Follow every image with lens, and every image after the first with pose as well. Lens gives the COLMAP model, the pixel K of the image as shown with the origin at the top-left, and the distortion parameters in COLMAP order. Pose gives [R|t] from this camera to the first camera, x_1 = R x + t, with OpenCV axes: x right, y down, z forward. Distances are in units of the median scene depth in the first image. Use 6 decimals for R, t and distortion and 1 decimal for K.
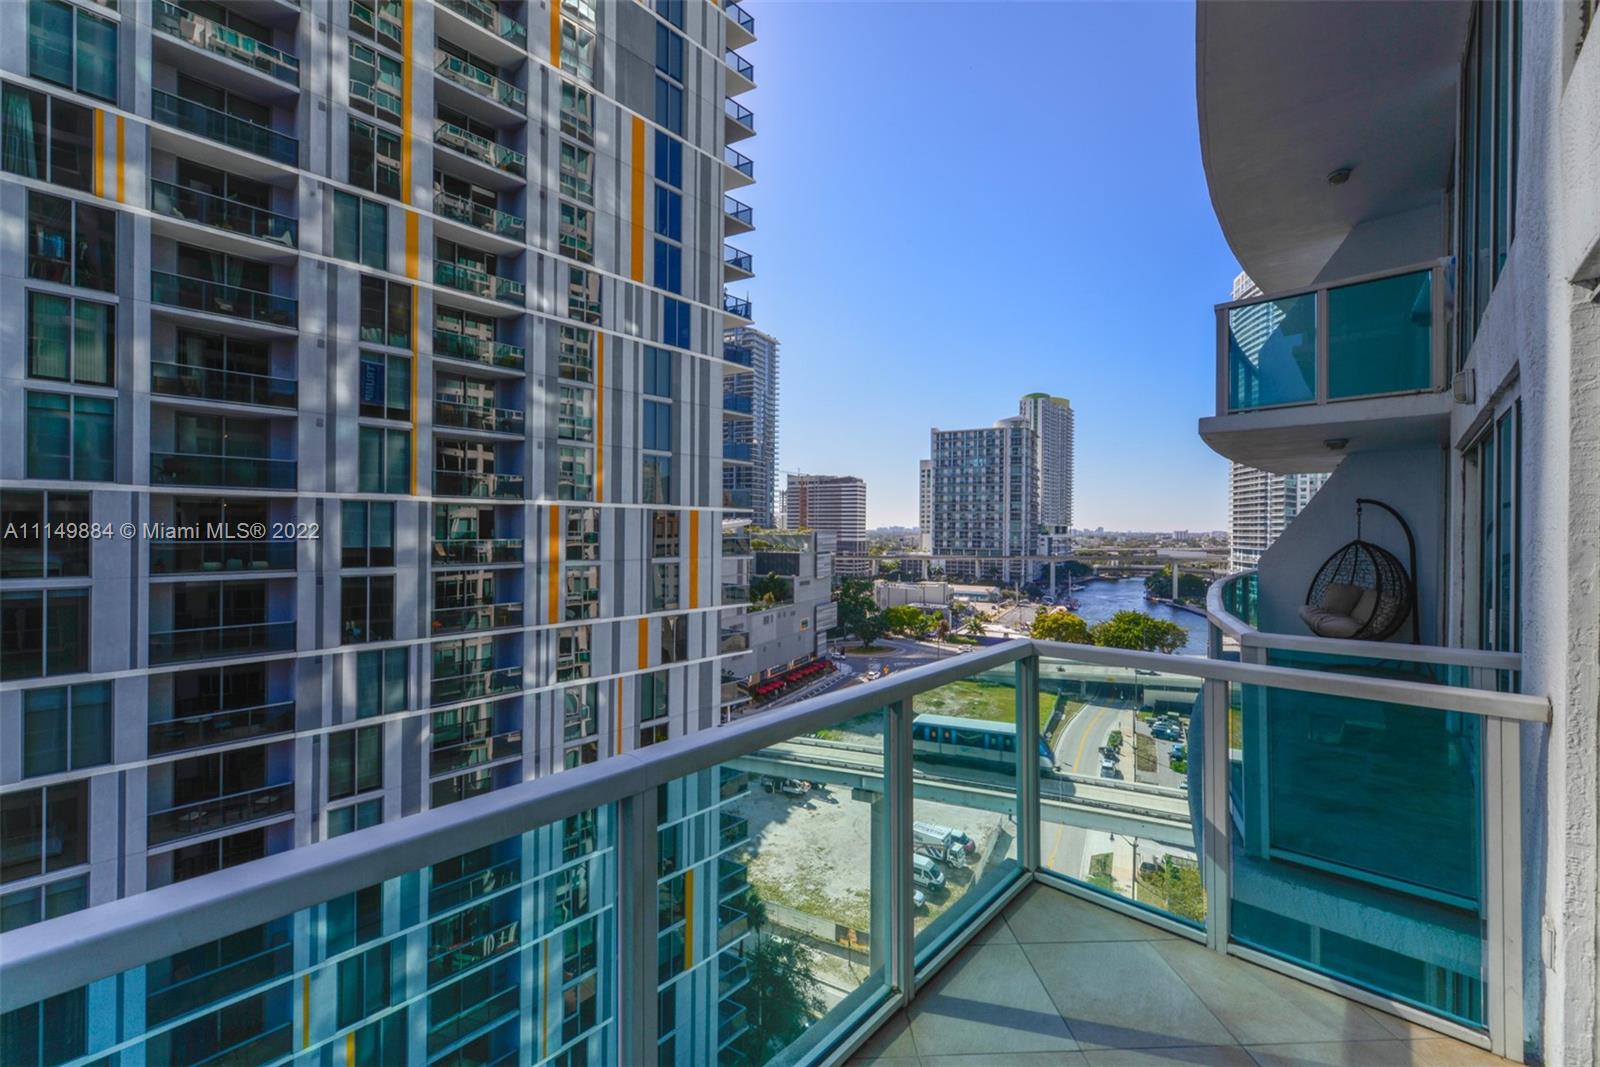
lens RADIAL K [[664.6, 0, 799.9], [0, 664.6, 527.5], [0, 0, 1]] dist [0.021911, -0.000426]
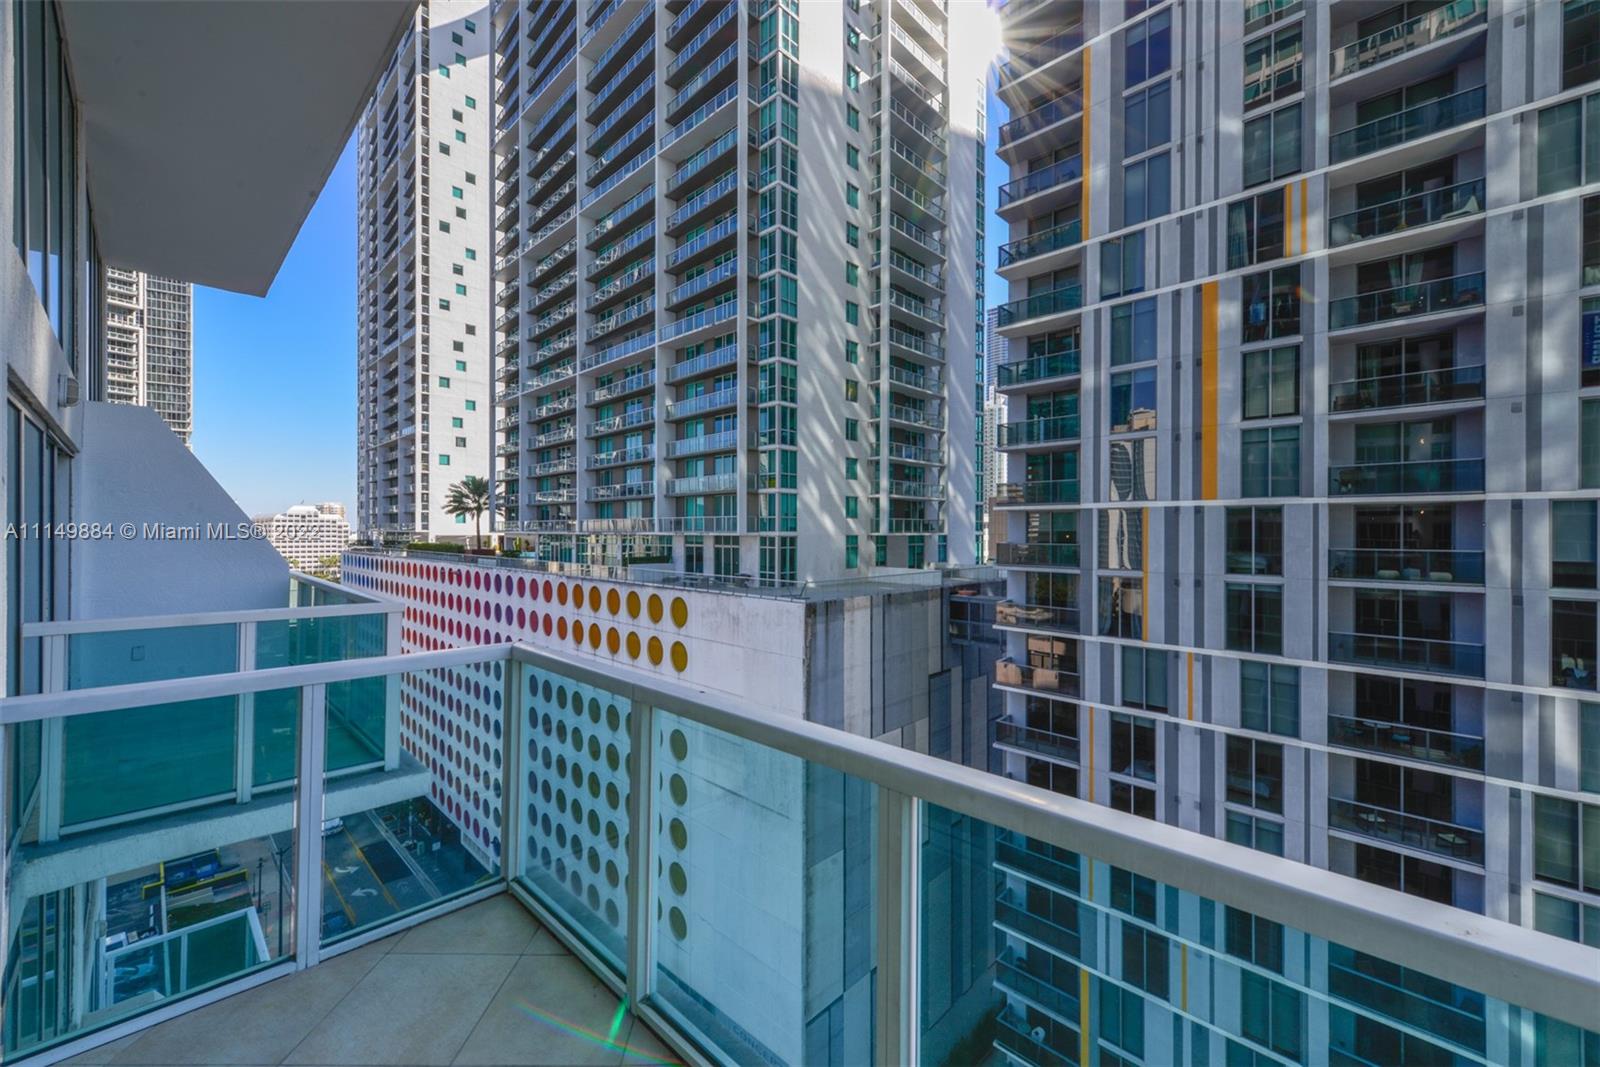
lens RADIAL K [[664.6, 0, 799.9], [0, 664.6, 527.5], [0, 0, 1]] dist [0.021911, -0.000426]
pose [[-0.026321, -0.012820, -0.999571, 0.143318], [-0.000096, 0.999918, -0.012821, 0.001256], [0.999654, -0.000242, -0.026320, 0.156701]]
